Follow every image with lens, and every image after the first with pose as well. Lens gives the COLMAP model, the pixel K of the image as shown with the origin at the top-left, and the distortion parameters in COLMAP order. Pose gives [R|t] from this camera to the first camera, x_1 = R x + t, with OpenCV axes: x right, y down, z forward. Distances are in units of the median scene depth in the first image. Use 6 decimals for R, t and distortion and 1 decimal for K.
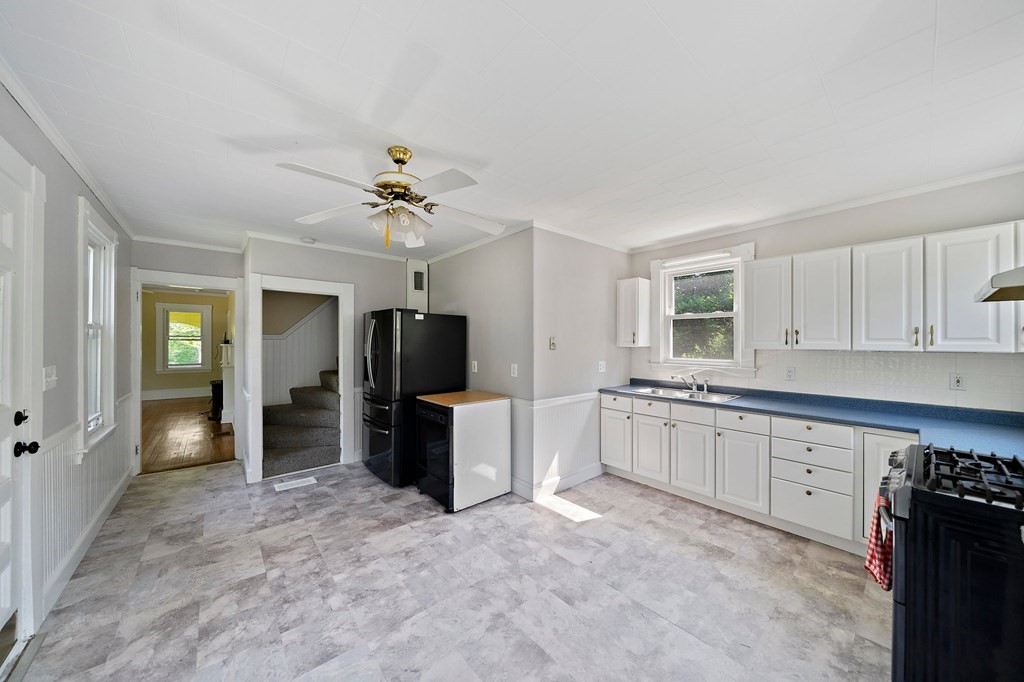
lens RADIAL K [[347.4, 0, 513.1], [0, 347.4, 341.3], [0, 0, 1]] dist [-0.004730, -0.000107]
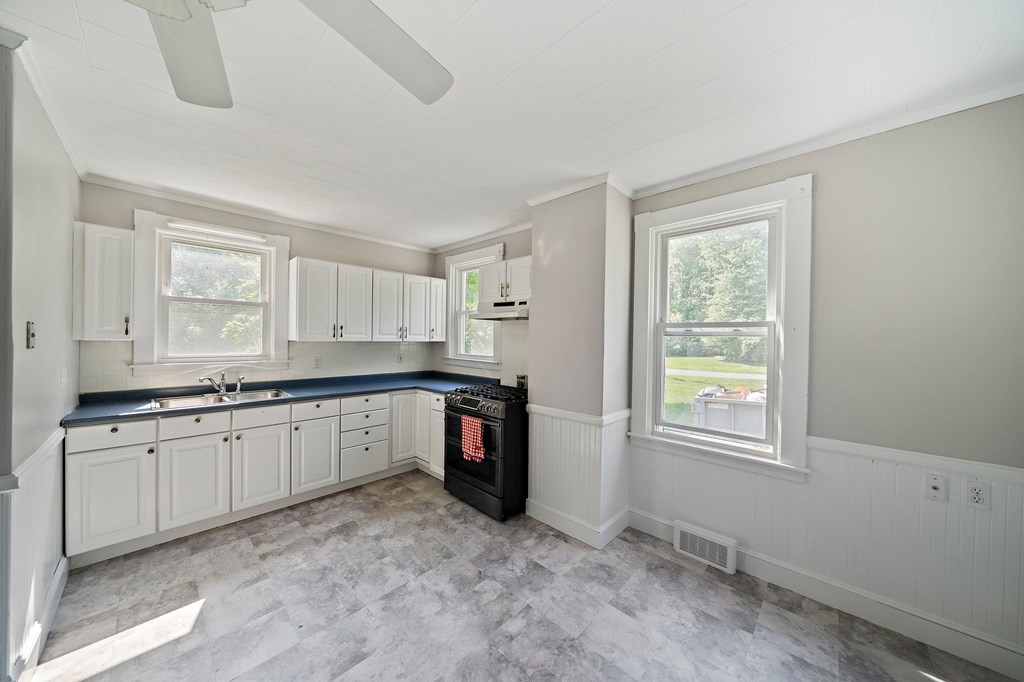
lens RADIAL K [[347.4, 0, 512.0], [0, 347.4, 339.1], [0, 0, 1]] dist [-0.004730, -0.000107]
pose [[-0.096420, -0.007374, 0.995313, -0.504498], [-0.016666, 0.999844, 0.005793, -0.002075], [-0.995201, -0.016029, -0.096528, 0.555311]]
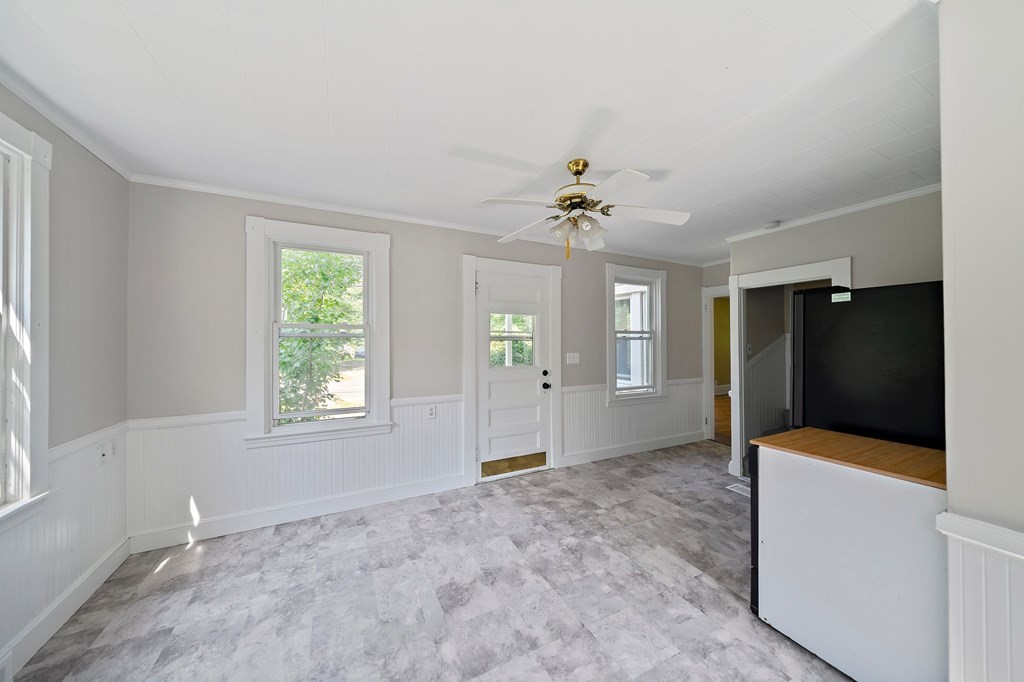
lens RADIAL K [[347.4, 0, 510.7], [0, 347.4, 341.2], [0, 0, 1]] dist [-0.004730, -0.000107]
pose [[-0.243715, -0.004243, -0.969838, 0.604681], [0.003778, 0.999979, -0.005324, 0.006945], [0.969840, -0.004961, -0.243694, 0.830594]]
